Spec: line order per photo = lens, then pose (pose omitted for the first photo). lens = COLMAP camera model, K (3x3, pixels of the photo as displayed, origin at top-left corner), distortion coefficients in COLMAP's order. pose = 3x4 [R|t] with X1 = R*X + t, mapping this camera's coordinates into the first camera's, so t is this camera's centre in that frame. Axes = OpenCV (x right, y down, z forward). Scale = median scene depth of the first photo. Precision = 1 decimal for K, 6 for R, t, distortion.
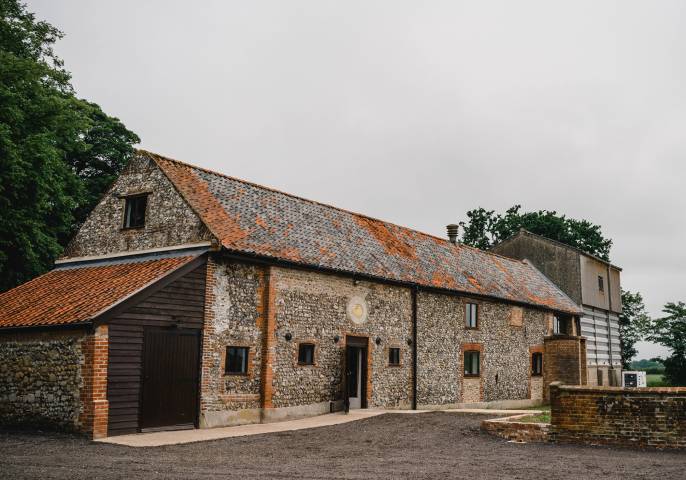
lens RADIAL K [[745.3, 0, 343.0], [0, 745.3, 240.0], [0, 0, 1]] dist [0.067831, -0.005904]
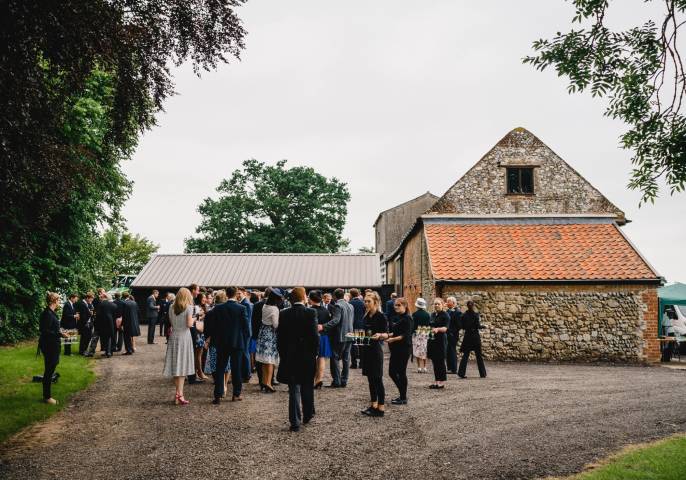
lens RADIAL K [[659.4, 0, 342.5], [0, 659.4, 252.8], [0, 0, 1]] dist [0.064906, 0.006515]
pose [[0.847319, 0.029846, 0.530246, -1.148685], [-0.088093, 0.992487, 0.084906, 0.012577], [-0.523728, -0.118654, 0.843582, 0.265643]]
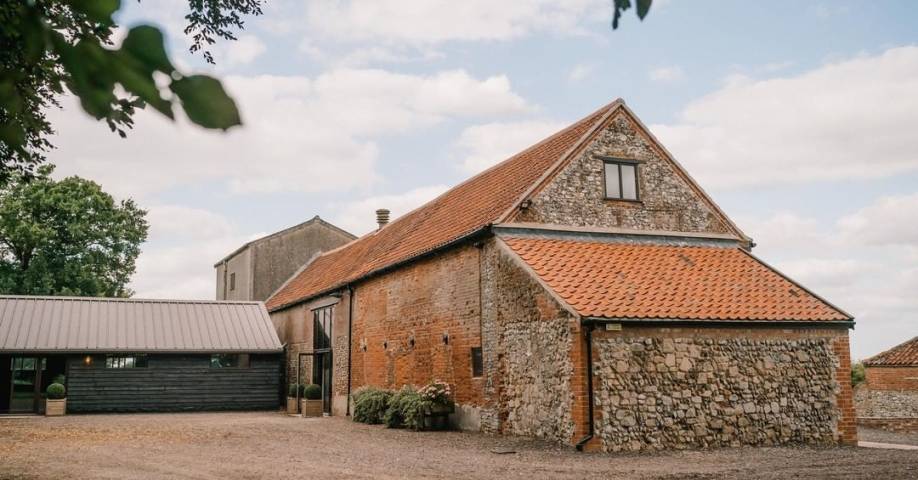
lens RADIAL K [[863.9, 0, 459.0], [0, 863.9, 240.0], [0, 0, 1]] dist [0.078237, -0.004448]
pose [[0.573988, 0.112452, 0.811106, -1.216321], [-0.125487, 0.990905, -0.048577, 0.101222], [-0.809192, -0.073901, 0.582879, 0.634040]]
